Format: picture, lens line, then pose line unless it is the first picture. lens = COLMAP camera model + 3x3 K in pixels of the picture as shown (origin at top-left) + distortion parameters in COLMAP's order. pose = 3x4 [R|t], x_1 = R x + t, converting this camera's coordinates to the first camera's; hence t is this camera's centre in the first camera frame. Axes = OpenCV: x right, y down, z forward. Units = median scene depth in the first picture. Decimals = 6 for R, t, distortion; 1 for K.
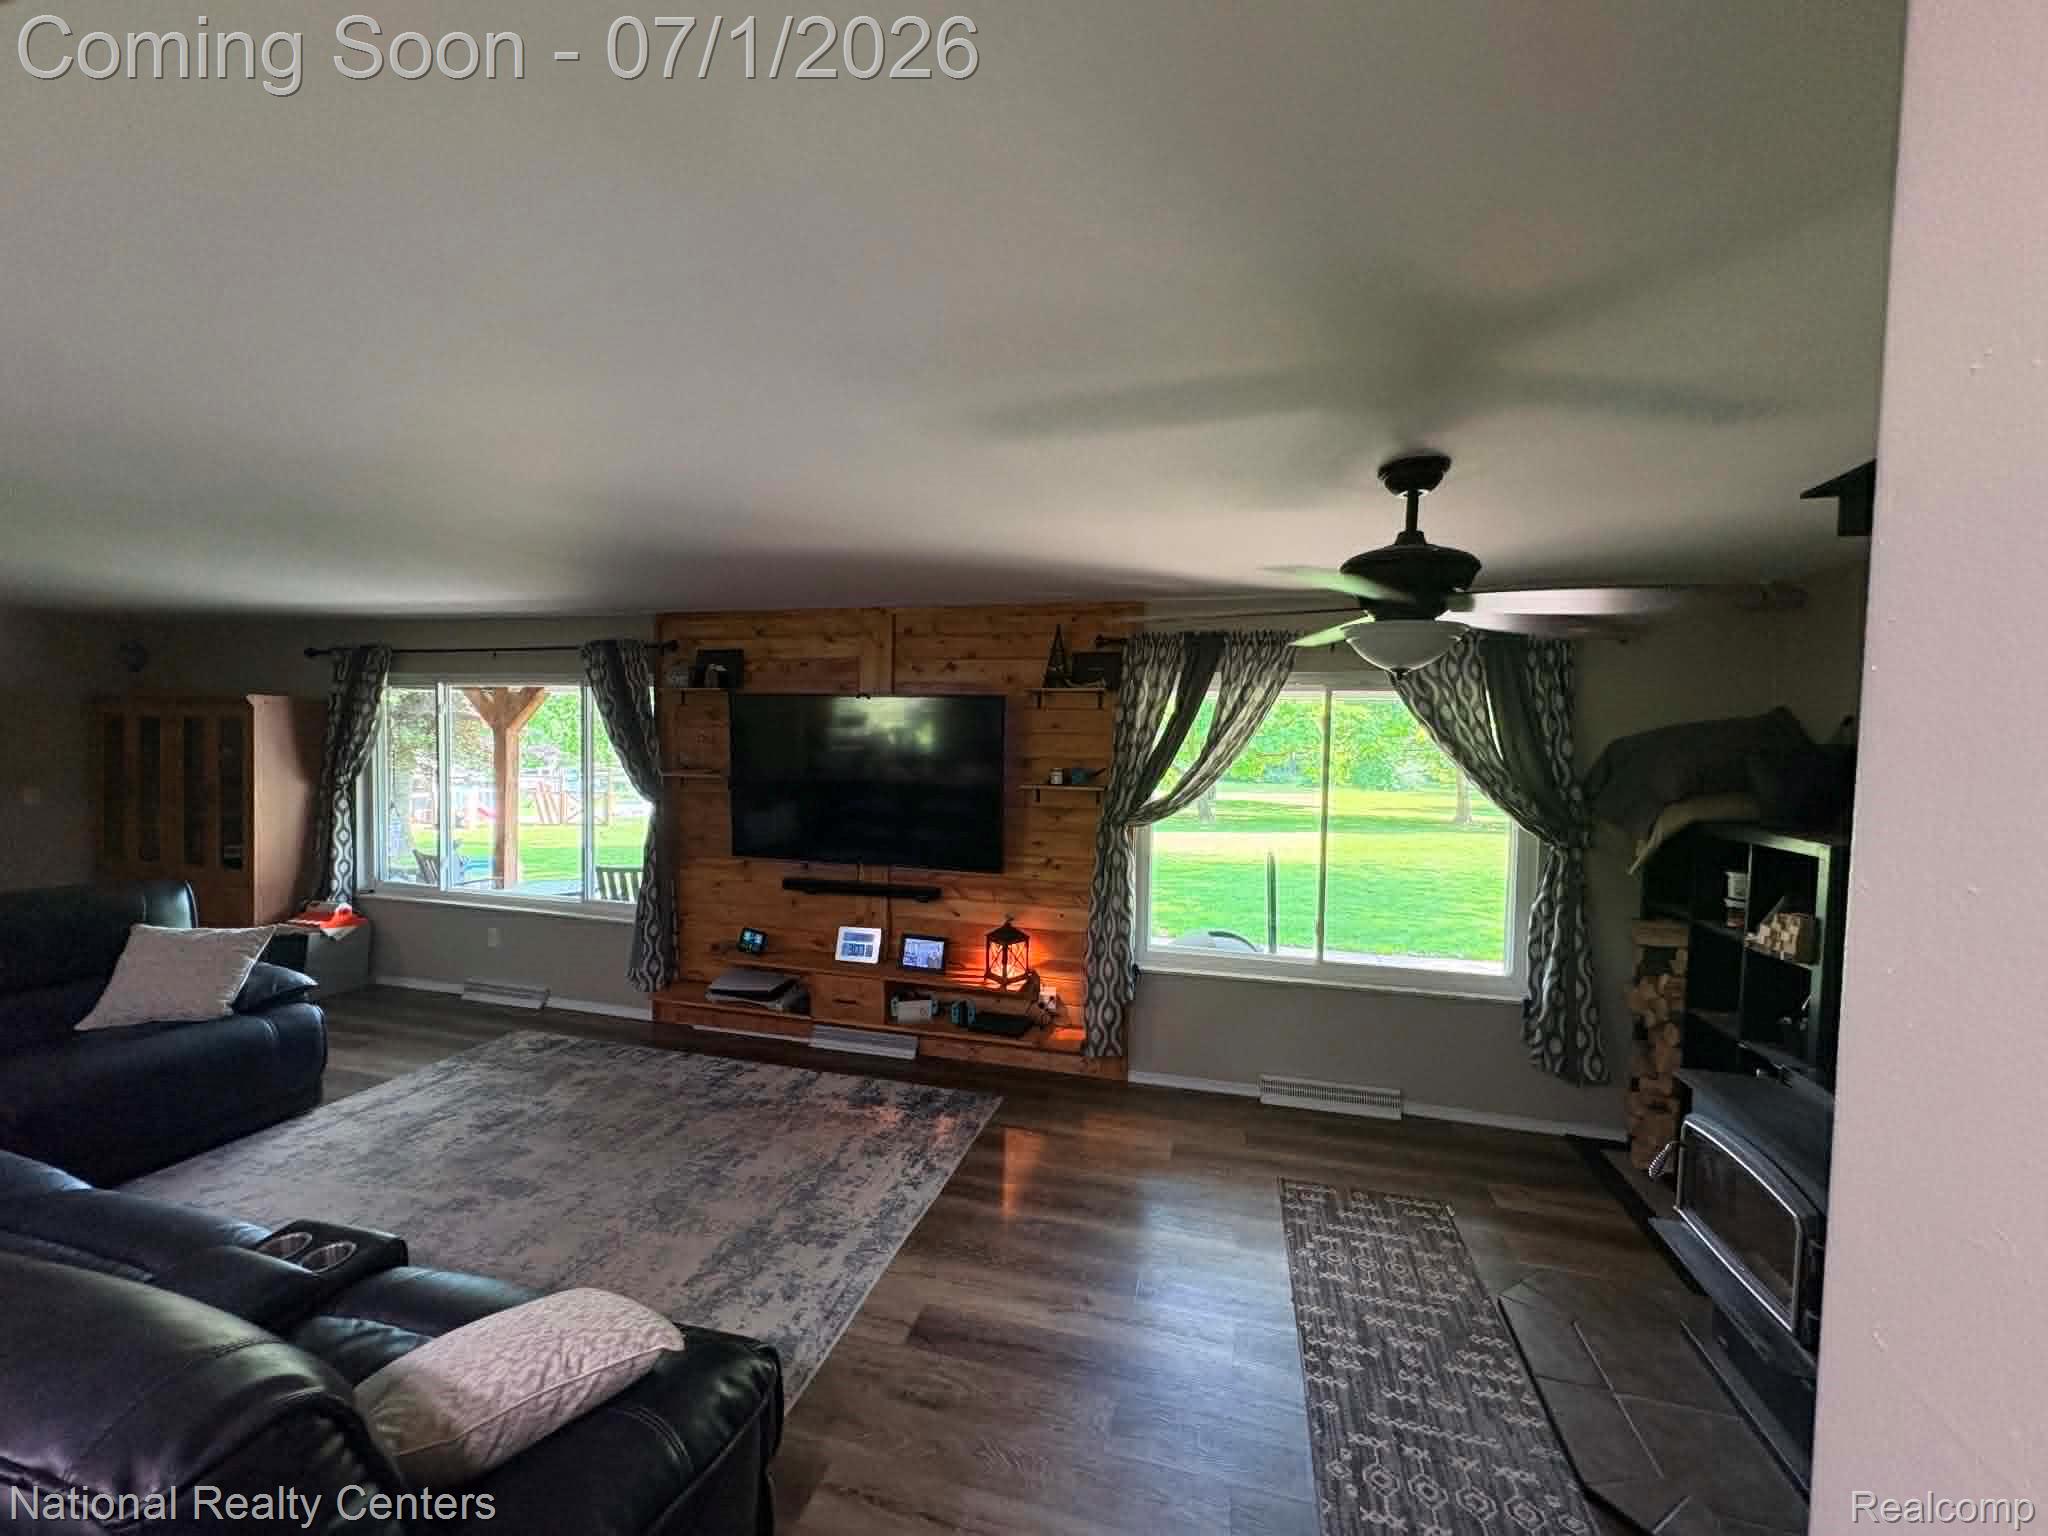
lens RADIAL K [[813.9, 0, 1028.0], [0, 813.9, 769.8], [0, 0, 1]] dist [-0.001019, -0.000147]
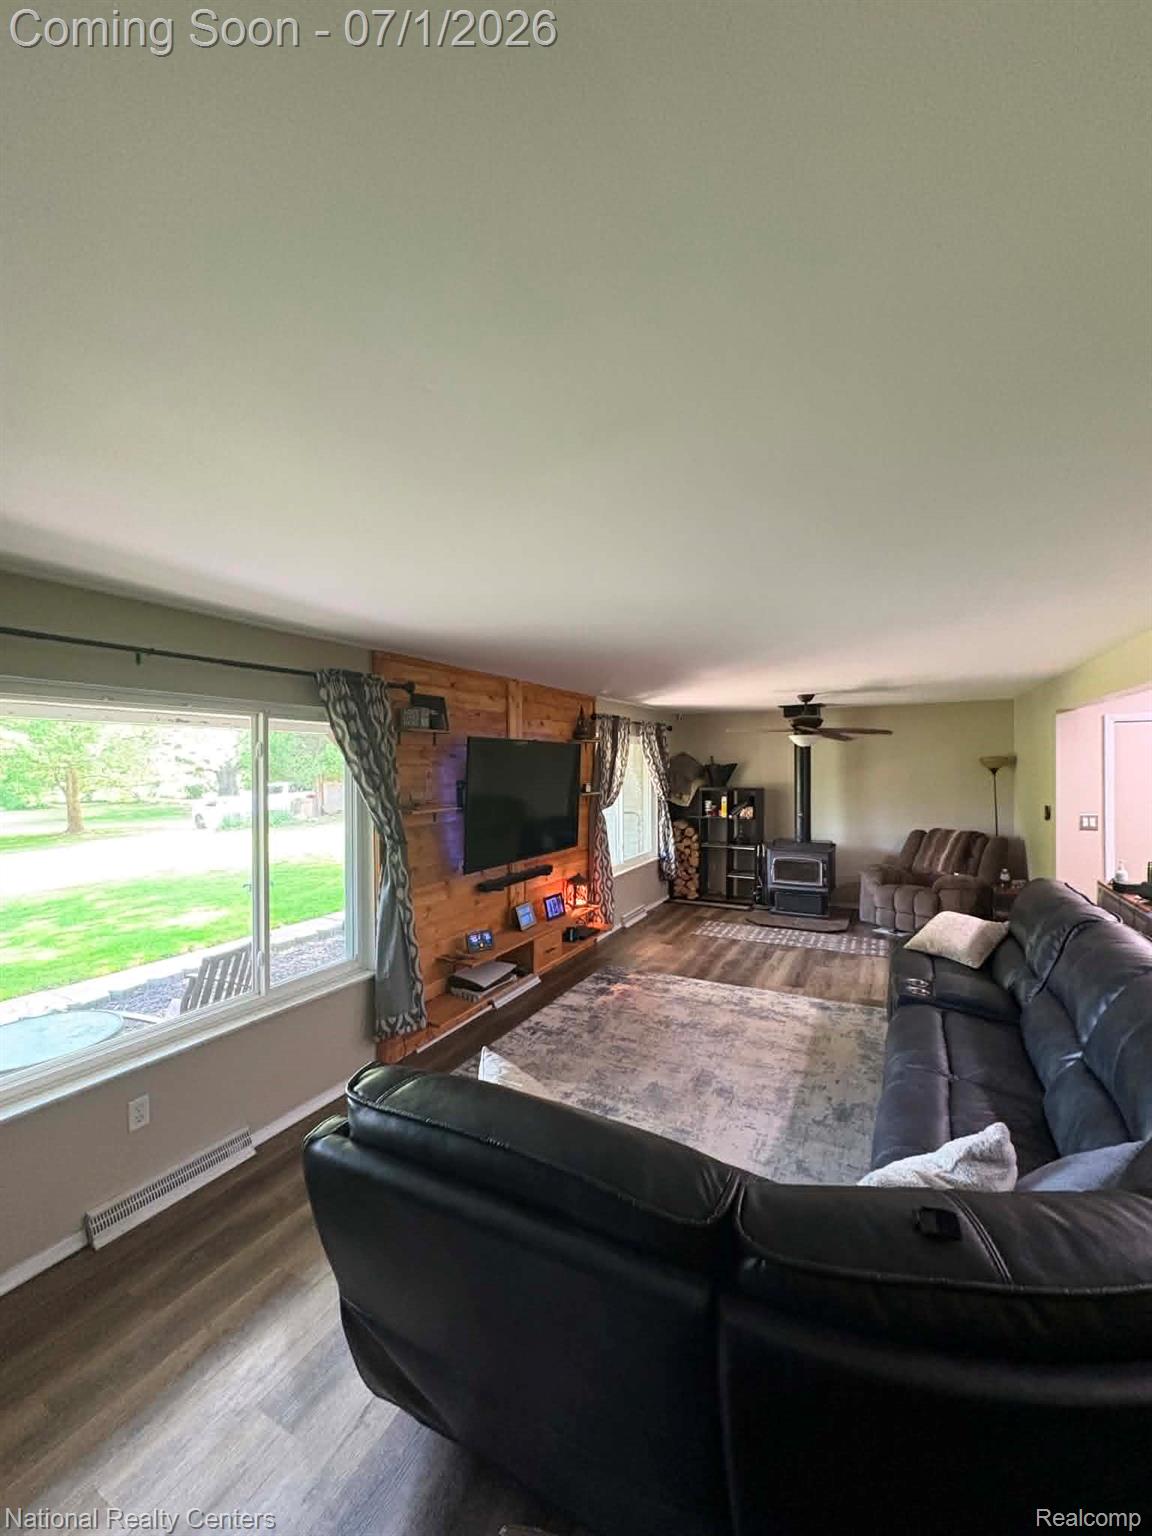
lens RADIAL K [[610.4, 0, 579.4], [0, 610.4, 764.6], [0, 0, 1]] dist [-0.001019, -0.000147]
pose [[0.216495, -0.022610, 0.976022, -1.392316], [0.043033, 0.998981, 0.013596, -0.067928], [-0.975335, 0.039057, 0.217247, 0.757325]]
